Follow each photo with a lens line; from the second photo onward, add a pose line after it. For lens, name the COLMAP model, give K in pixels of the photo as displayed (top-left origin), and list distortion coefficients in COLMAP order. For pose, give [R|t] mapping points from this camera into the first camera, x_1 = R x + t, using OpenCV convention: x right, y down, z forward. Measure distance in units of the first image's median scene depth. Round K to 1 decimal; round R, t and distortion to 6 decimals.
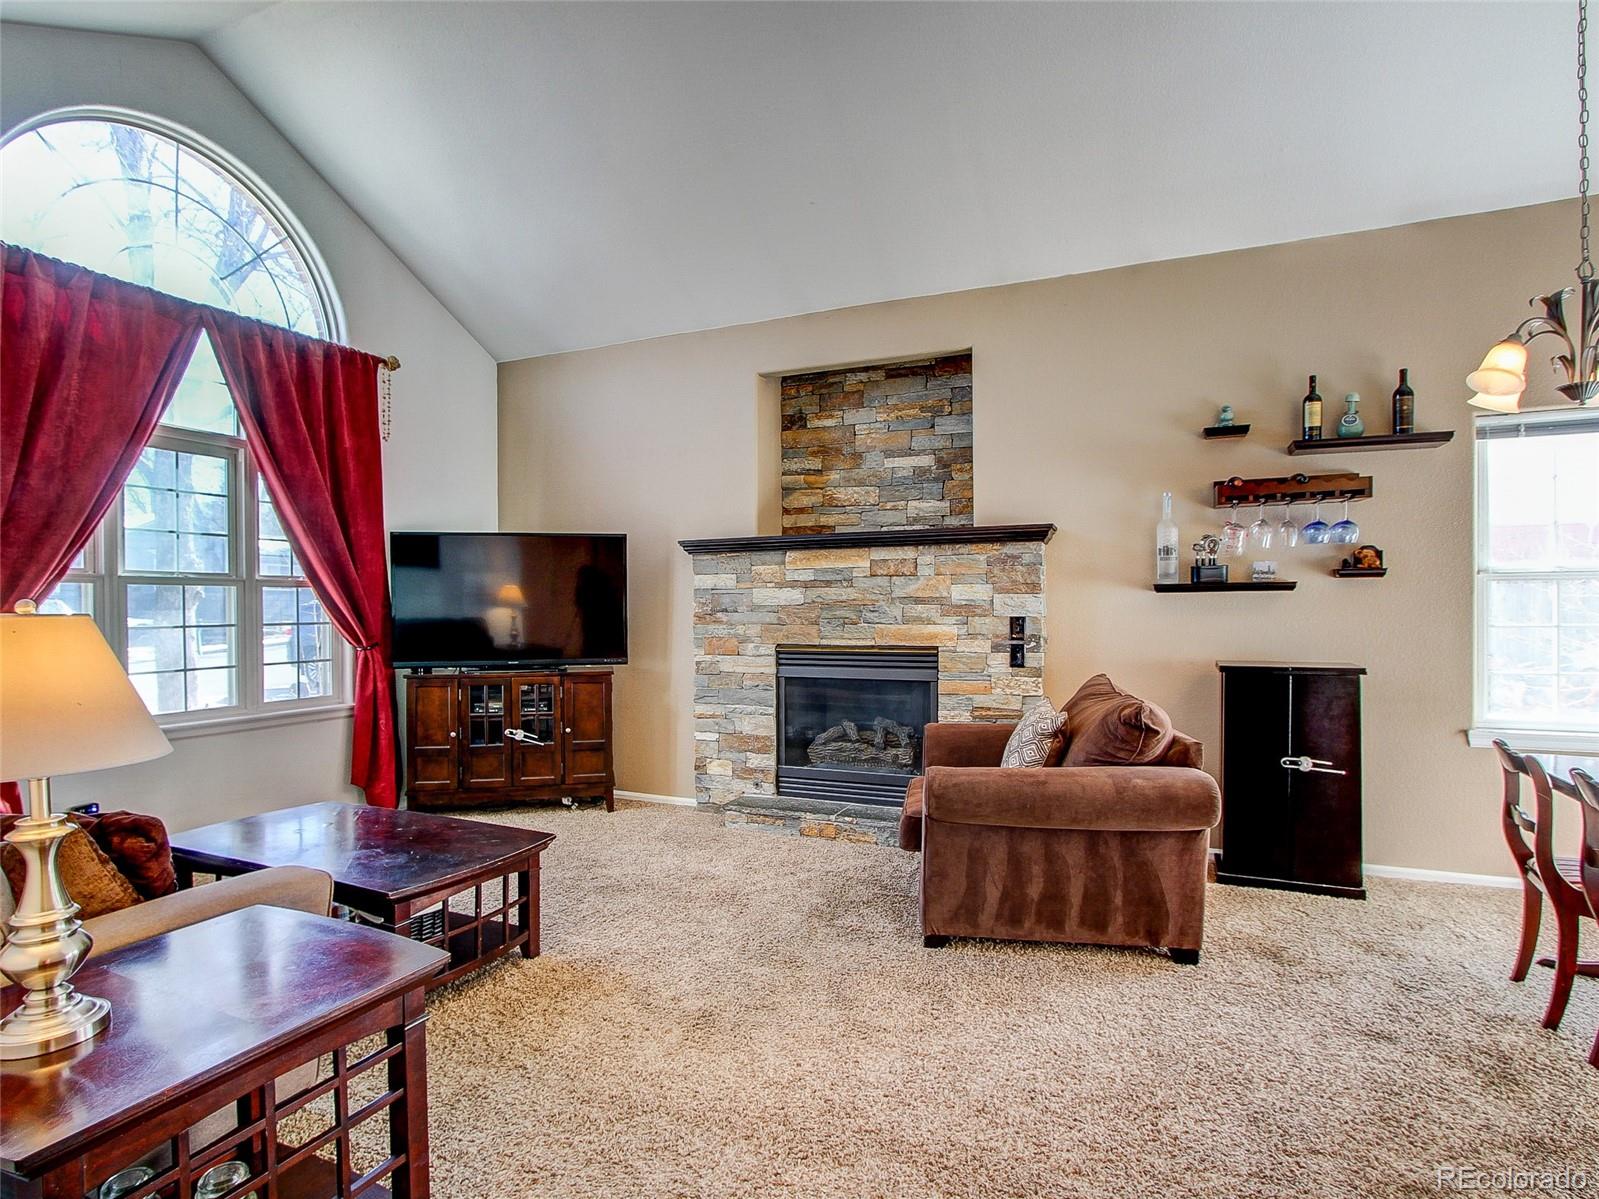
lens RADIAL K [[830.2, 0, 792.8], [0, 830.2, 620.0], [0, 0, 1]] dist [-0.017312, 0.002388]
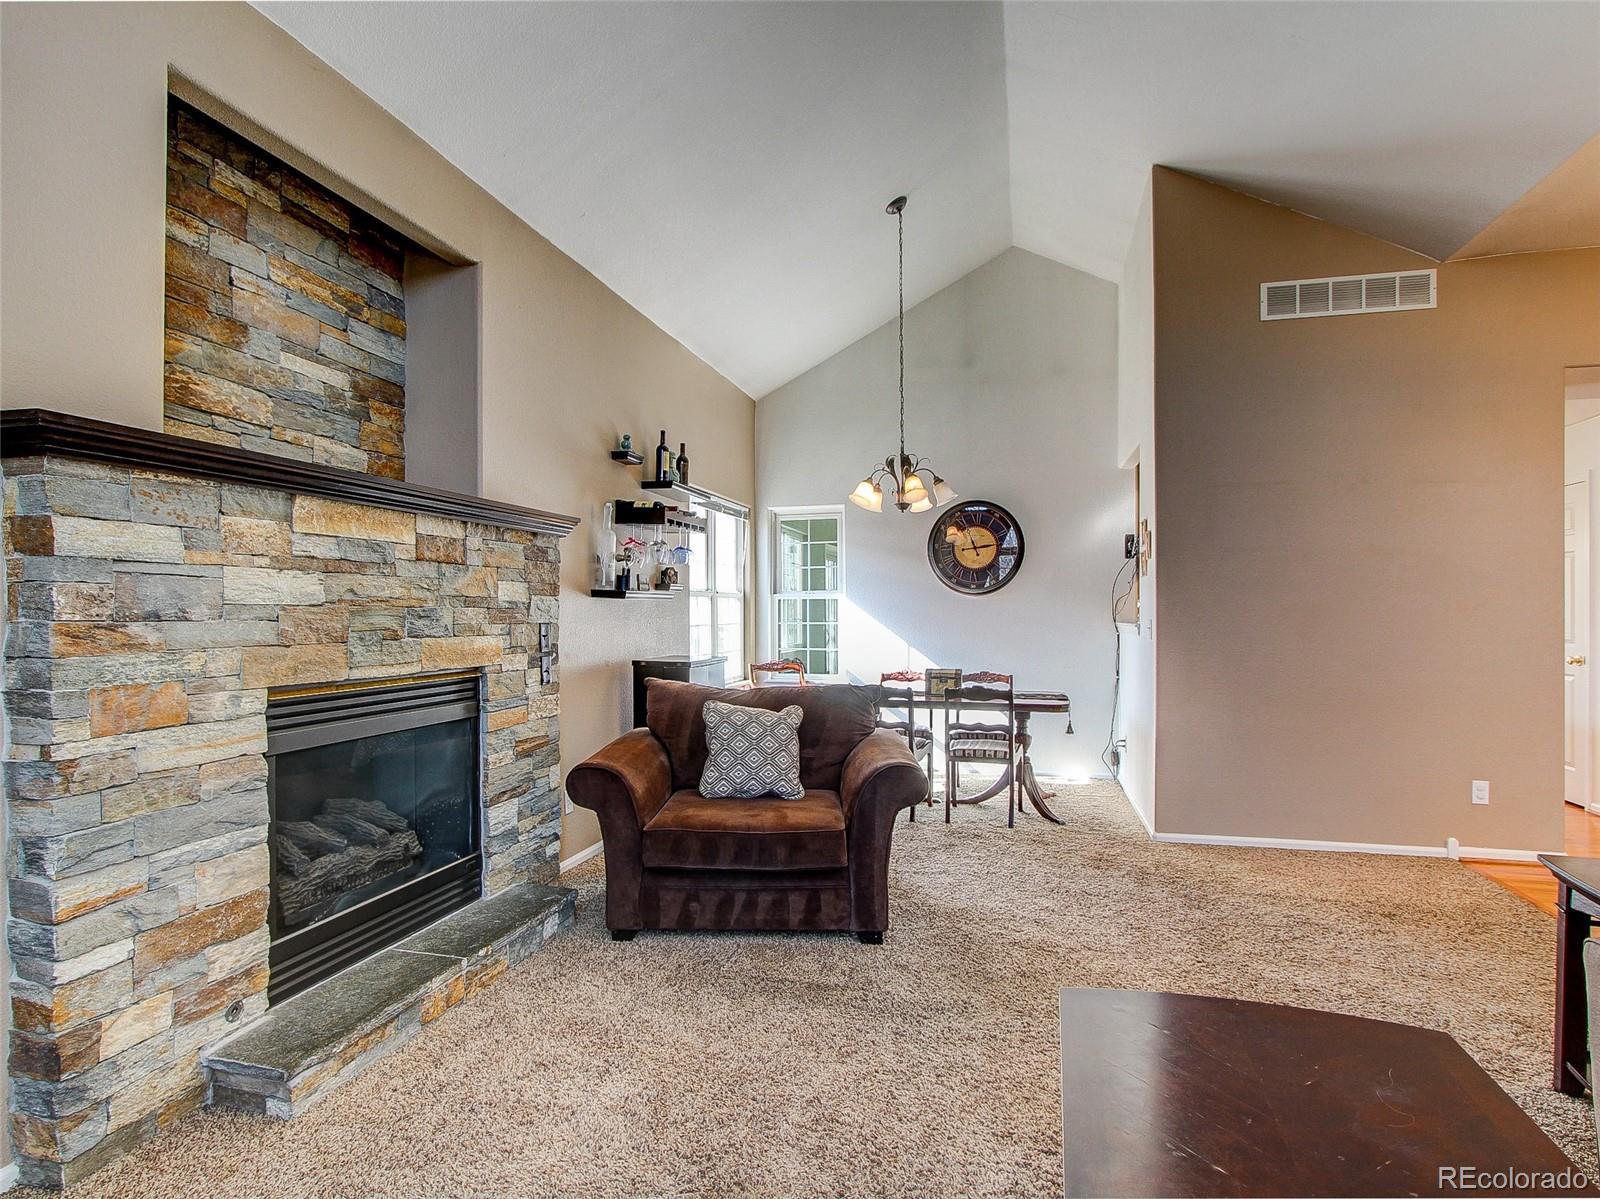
lens RADIAL K [[830.7, 0, 793.3], [0, 830.7, 620.0], [0, 0, 1]] dist [-0.017312, 0.002388]
pose [[-0.134281, -0.001436, 0.990942, -0.528303], [0.021420, 0.999761, 0.004352, -0.005099], [-0.990712, 0.021811, -0.134218, 0.777869]]
